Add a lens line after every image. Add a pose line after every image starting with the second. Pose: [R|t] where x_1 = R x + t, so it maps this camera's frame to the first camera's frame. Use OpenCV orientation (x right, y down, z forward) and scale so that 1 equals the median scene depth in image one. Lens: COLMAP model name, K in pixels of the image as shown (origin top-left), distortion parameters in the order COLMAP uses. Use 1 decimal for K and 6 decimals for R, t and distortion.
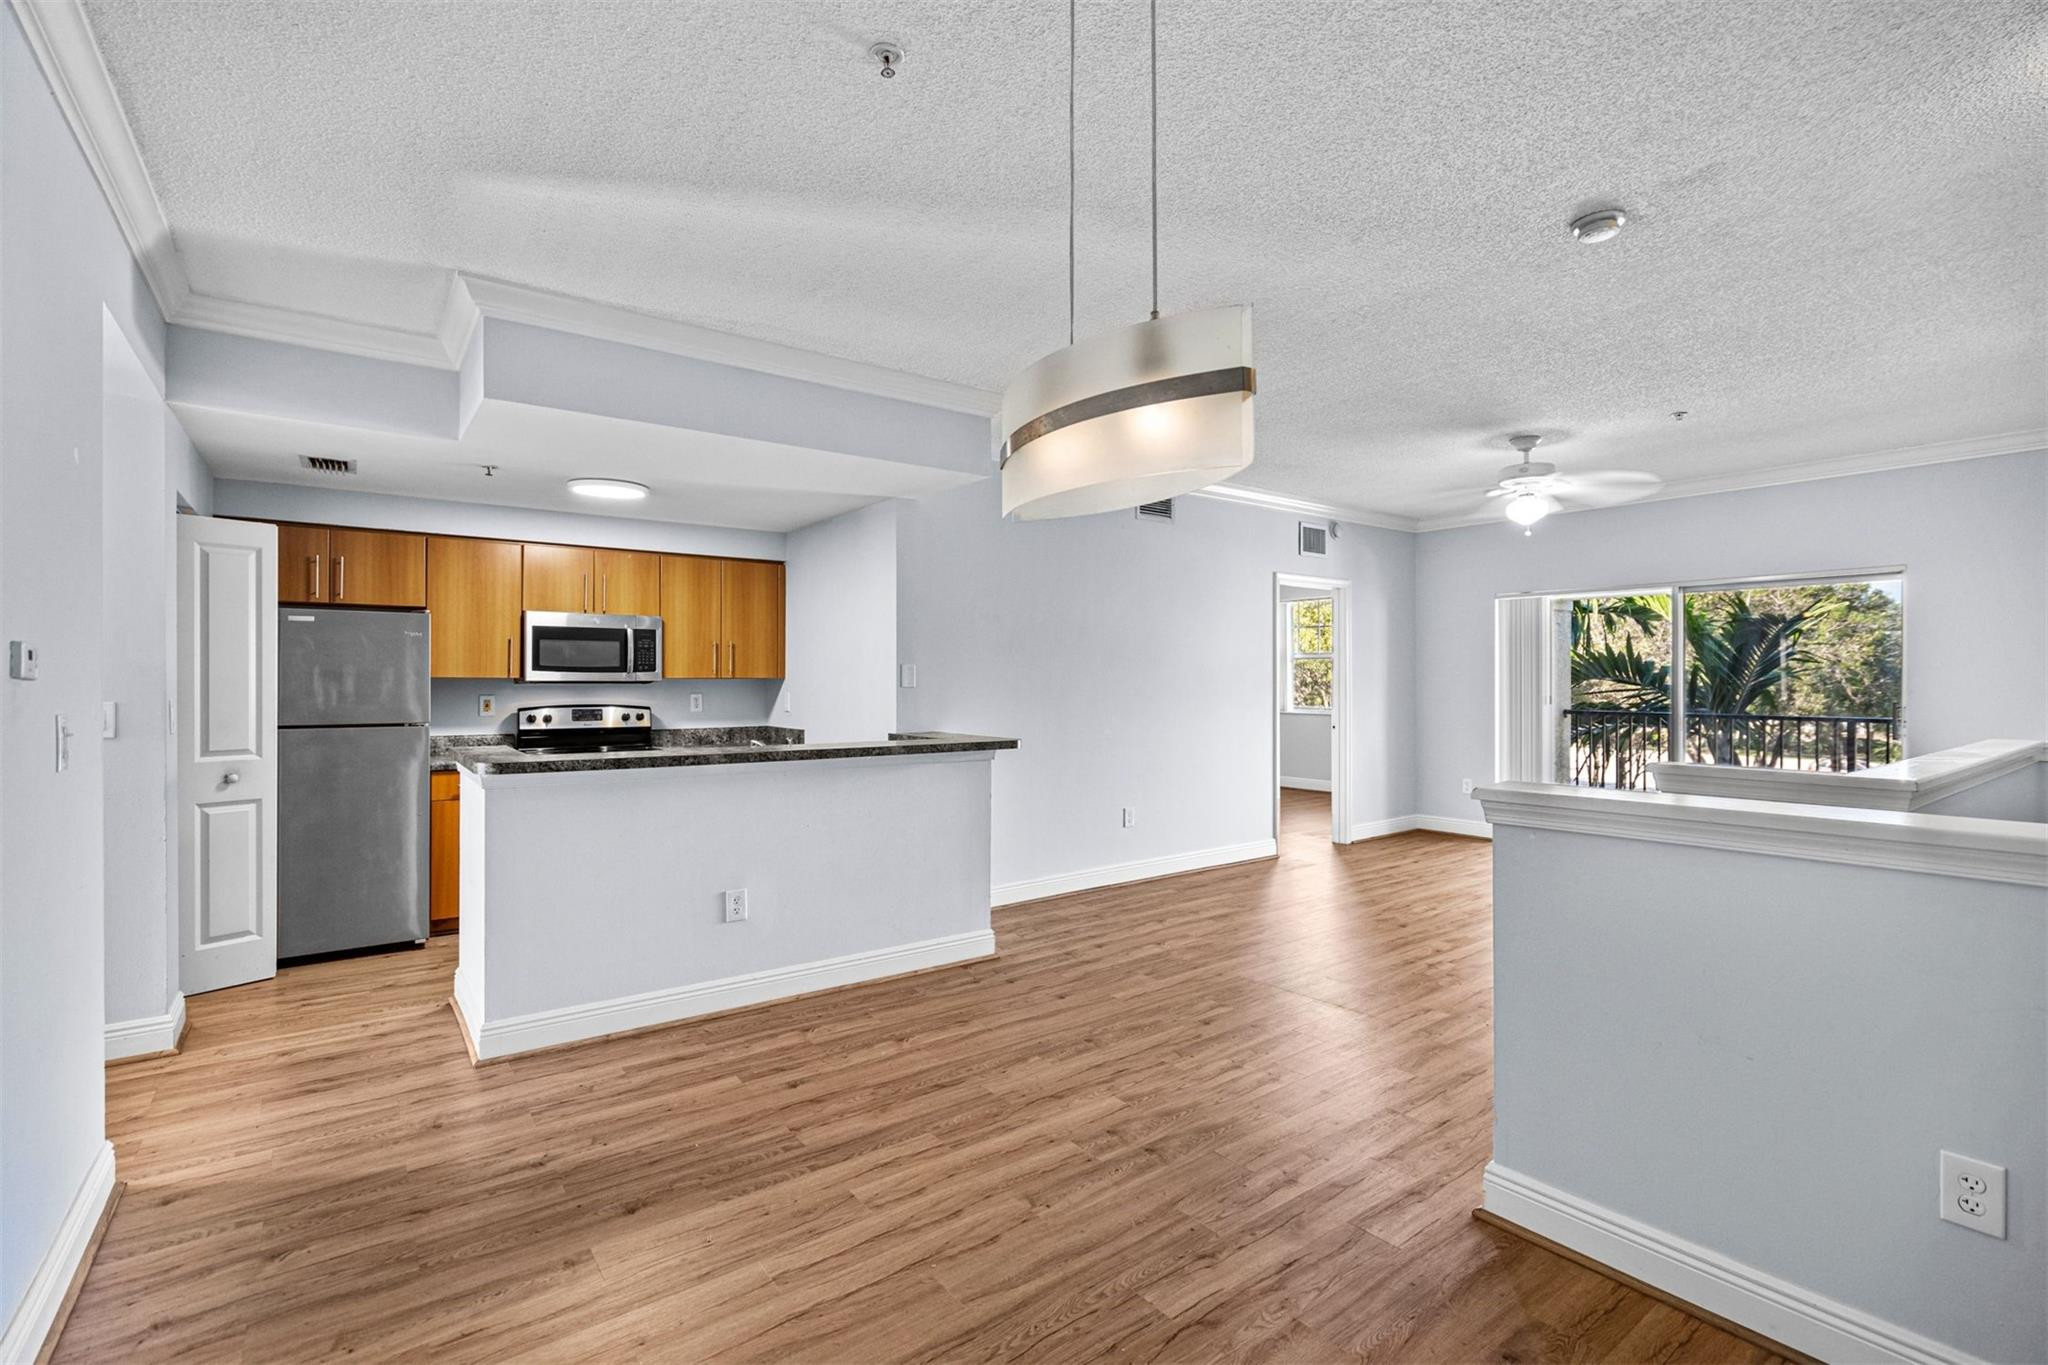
lens RADIAL K [[918.5, 0, 1012.5], [0, 918.5, 680.0], [0, 0, 1]] dist [-0.000948, -0.000087]
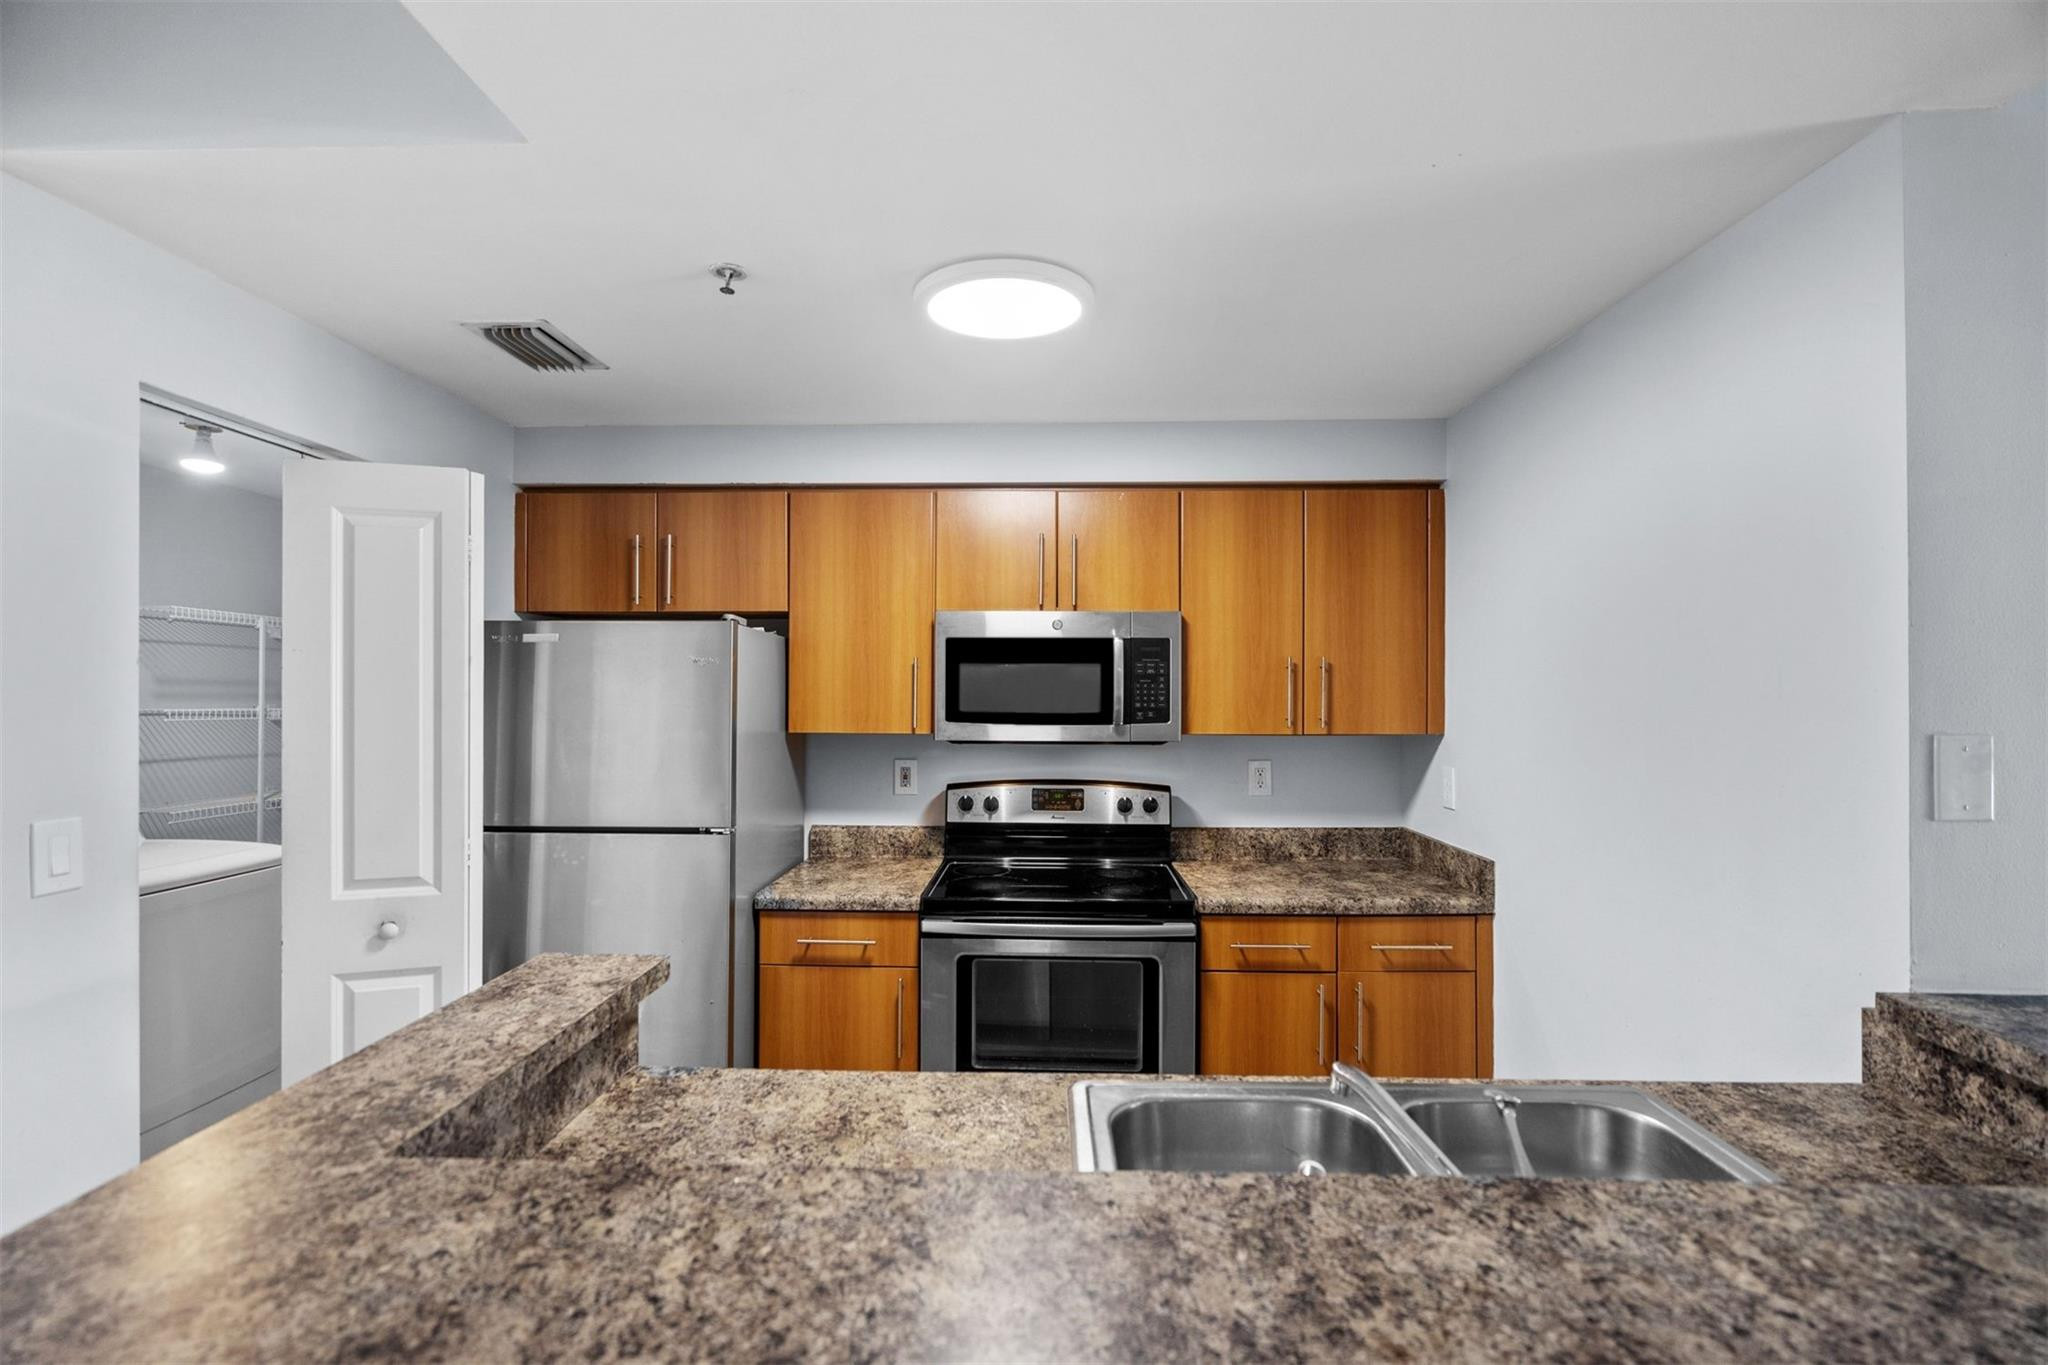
lens RADIAL K [[922.9, 0, 1024.0], [0, 922.9, 682.5], [0, 0, 1]] dist [0.000677, -0.000156]
pose [[0.793315, -0.005510, -0.608787, -0.168739], [-0.001237, 0.999942, -0.010661, -0.029539], [0.608811, 0.009210, 0.793262, 0.641195]]
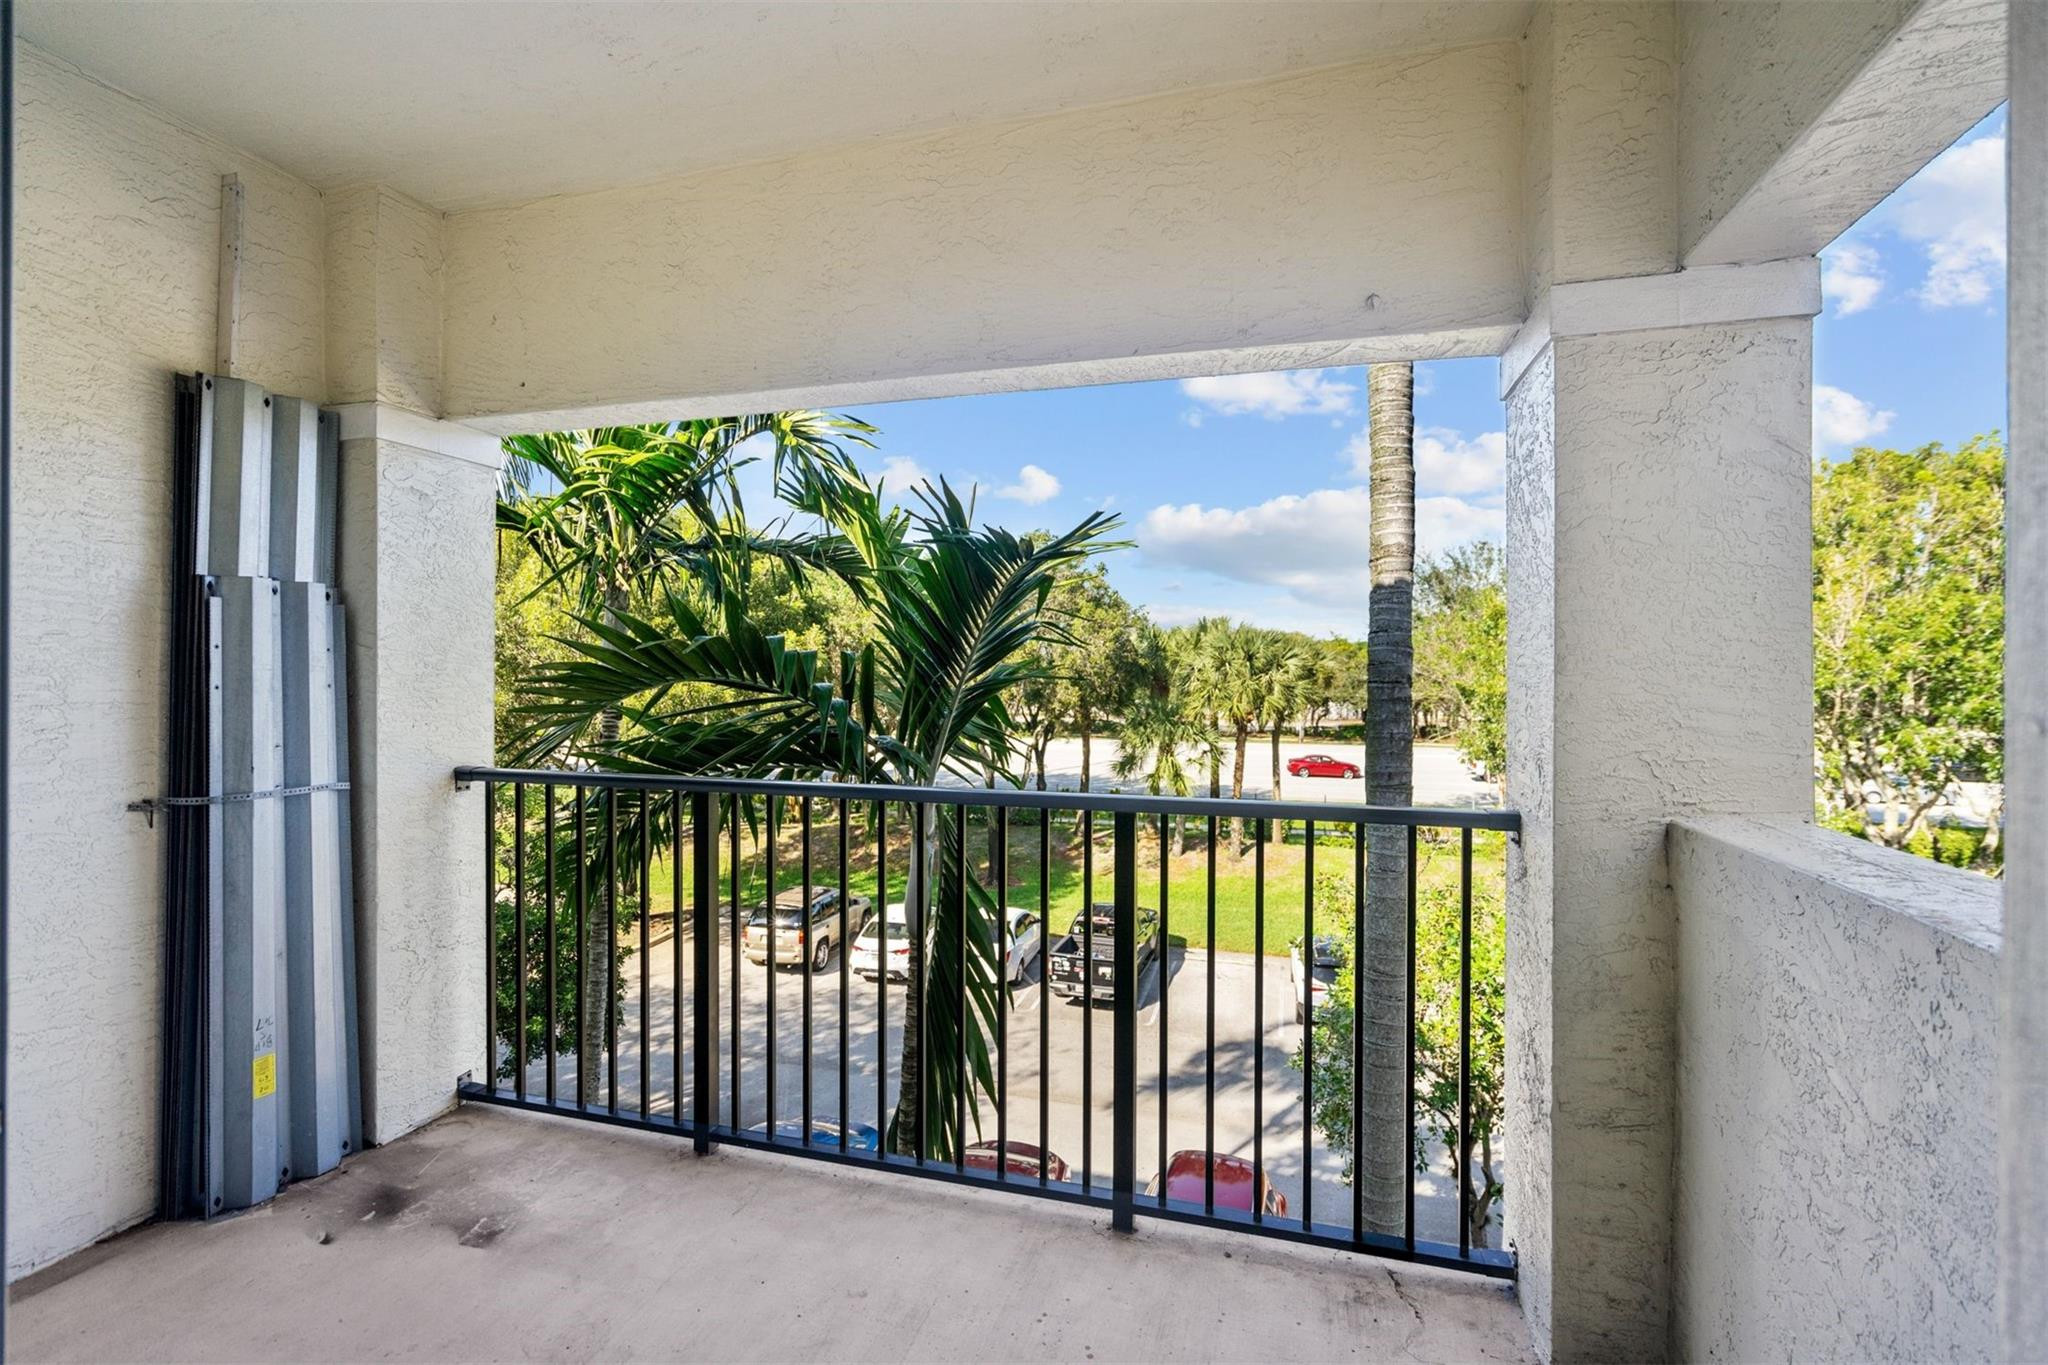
lens RADIAL K [[926.7, 0, 1012.5], [0, 926.7, 669.2], [0, 0, 1]] dist [-0.001271, 0.000102]
pose [[0.793487, 0.004074, 0.608574, 1.027950], [-0.002550, 0.999991, -0.003370, -0.003727], [-0.608582, 0.001122, 0.793490, 1.170180]]
